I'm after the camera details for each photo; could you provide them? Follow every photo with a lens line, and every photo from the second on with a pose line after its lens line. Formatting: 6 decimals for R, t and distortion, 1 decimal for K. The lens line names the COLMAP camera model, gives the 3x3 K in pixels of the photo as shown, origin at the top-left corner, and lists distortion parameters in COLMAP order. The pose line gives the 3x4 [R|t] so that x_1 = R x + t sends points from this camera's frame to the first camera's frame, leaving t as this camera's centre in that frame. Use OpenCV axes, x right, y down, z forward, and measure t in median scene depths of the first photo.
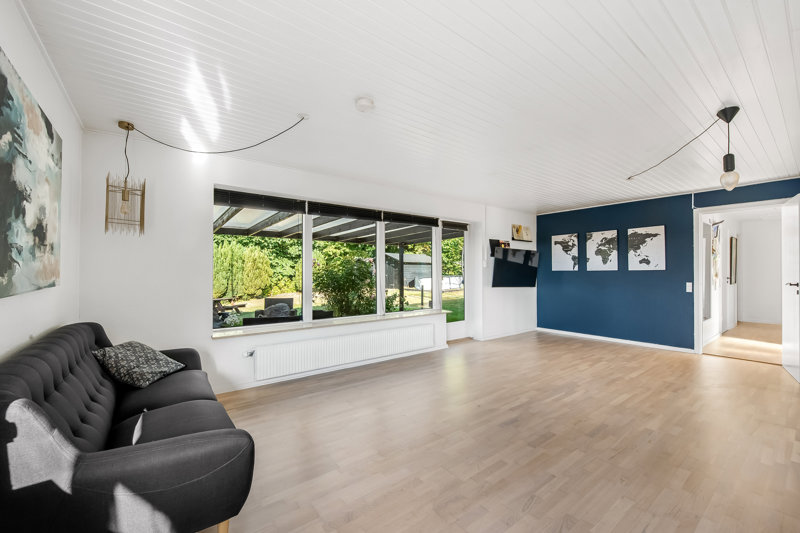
lens RADIAL K [[318.7, 0, 400.0], [0, 318.7, 266.5], [0, 0, 1]] dist [0.022322, -0.000105]
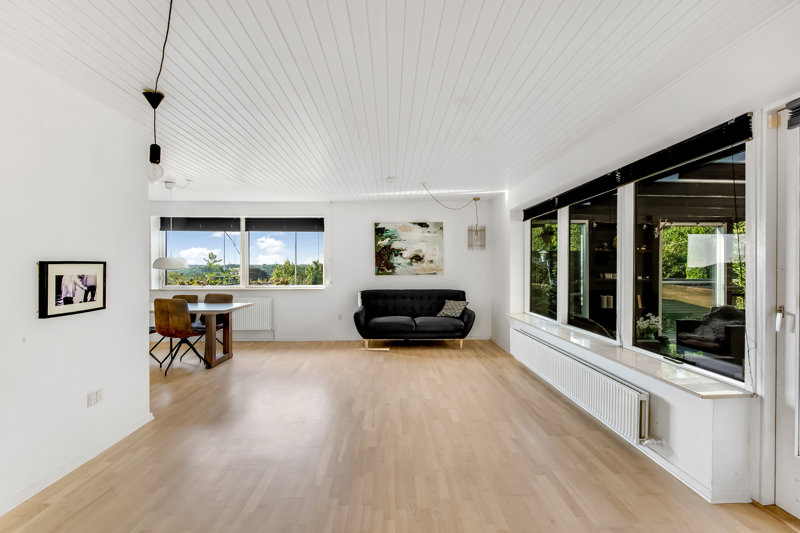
lens RADIAL K [[356.6, 0, 400.0], [0, 356.6, 266.5], [0, 0, 1]] dist [-0.001064, -0.000054]
pose [[-0.581853, 0.004435, -0.813282, 1.068183], [0.010969, 0.999937, -0.002395, 0.002275], [0.813220, -0.010314, -0.581865, 1.584904]]
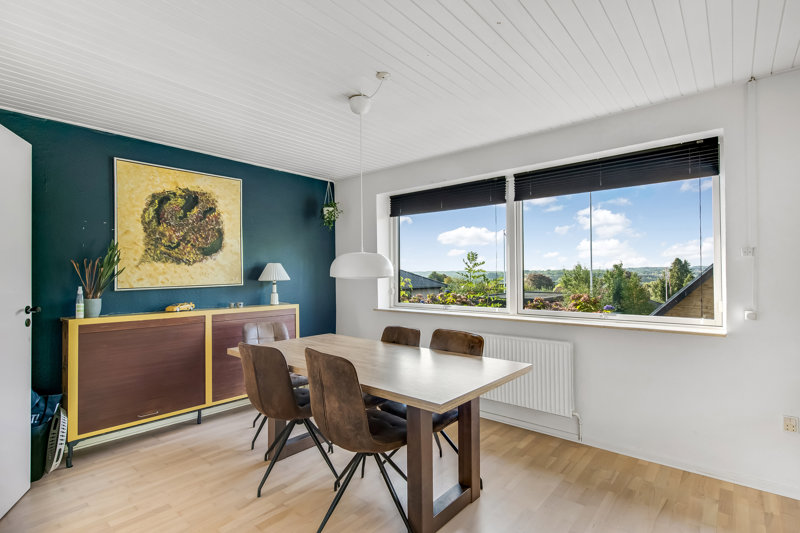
lens RADIAL K [[389.0, 0, 400.0], [0, 389.0, 266.5], [0, 0, 1]] dist [-0.000363, 0.000122]
pose [[-0.975415, 0.006802, -0.220271, 0.476973], [0.012913, 0.999570, -0.026317, -0.002554], [0.219997, -0.028514, -0.975084, 0.666904]]
